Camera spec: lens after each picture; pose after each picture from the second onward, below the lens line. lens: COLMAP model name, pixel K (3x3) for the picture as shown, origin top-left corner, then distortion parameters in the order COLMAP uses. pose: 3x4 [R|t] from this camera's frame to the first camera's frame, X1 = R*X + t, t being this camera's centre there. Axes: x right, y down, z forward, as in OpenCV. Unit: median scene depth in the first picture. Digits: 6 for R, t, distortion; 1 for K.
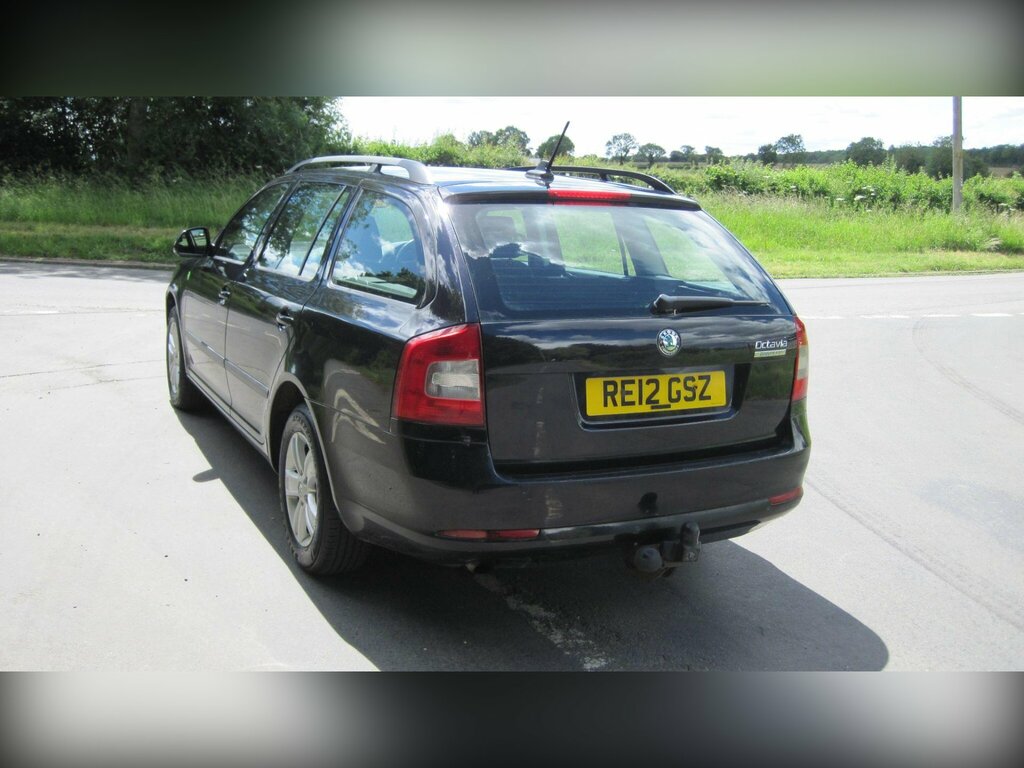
lens RADIAL K [[1046.9, 0, 513.6], [0, 1046.9, 367.8], [0, 0, 1]] dist [-0.185157, 0.156906]
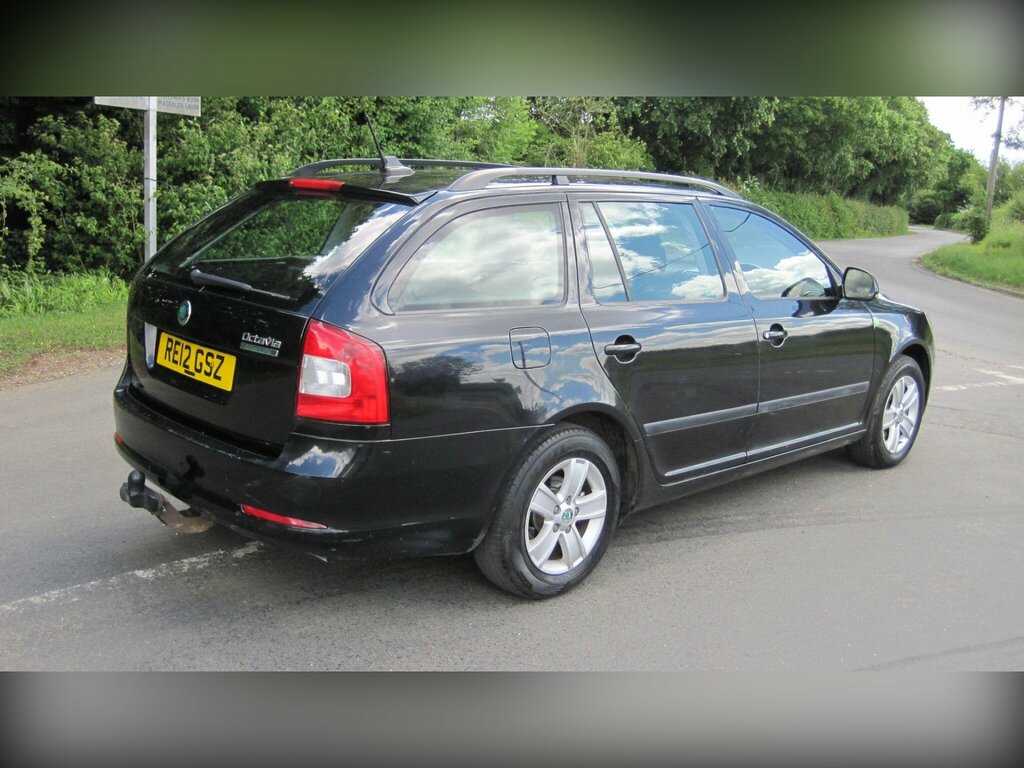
lens RADIAL K [[1046.9, 0, 513.6], [0, 1046.9, 367.8], [0, 0, 1]] dist [-0.185157, 0.156906]
pose [[0.296559, 0.155794, -0.942221, 1.242112], [-0.213611, 0.972429, 0.093556, -0.139143], [0.930819, 0.173524, 0.321662, 0.960450]]
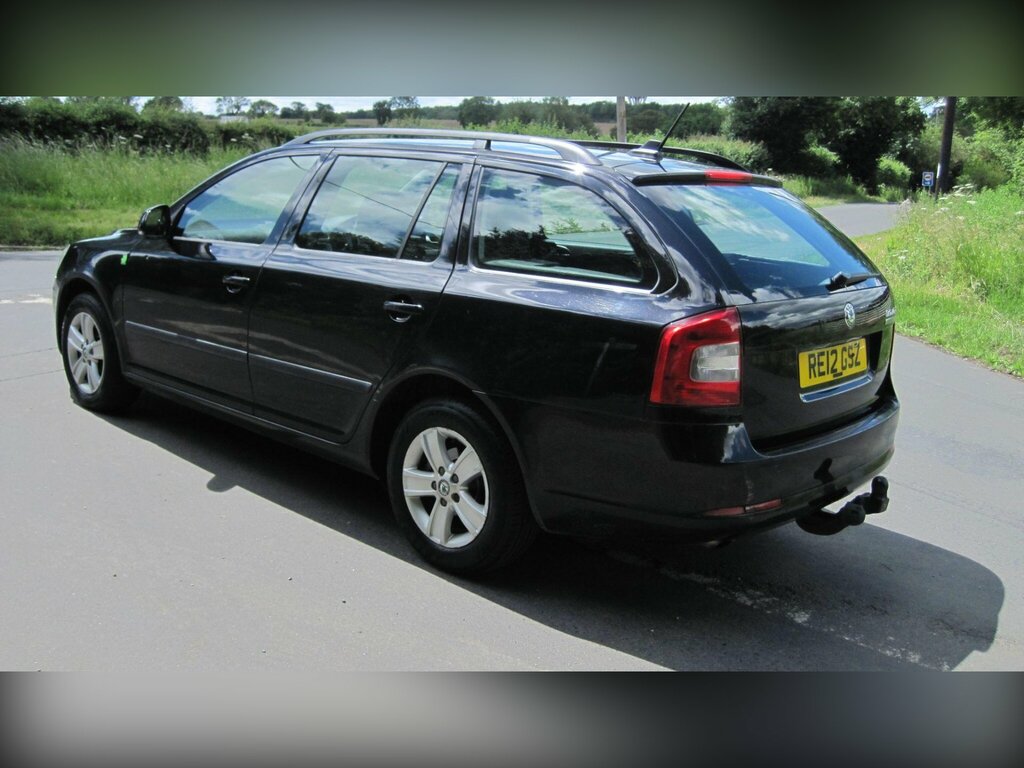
lens RADIAL K [[1046.9, 0, 513.6], [0, 1046.9, 367.8], [0, 0, 1]] dist [-0.185157, 0.156906]
pose [[0.935643, -0.066814, 0.346566, -0.544180], [0.052830, 0.997368, 0.049652, -0.040880], [-0.348971, -0.028148, 0.936711, 0.109572]]
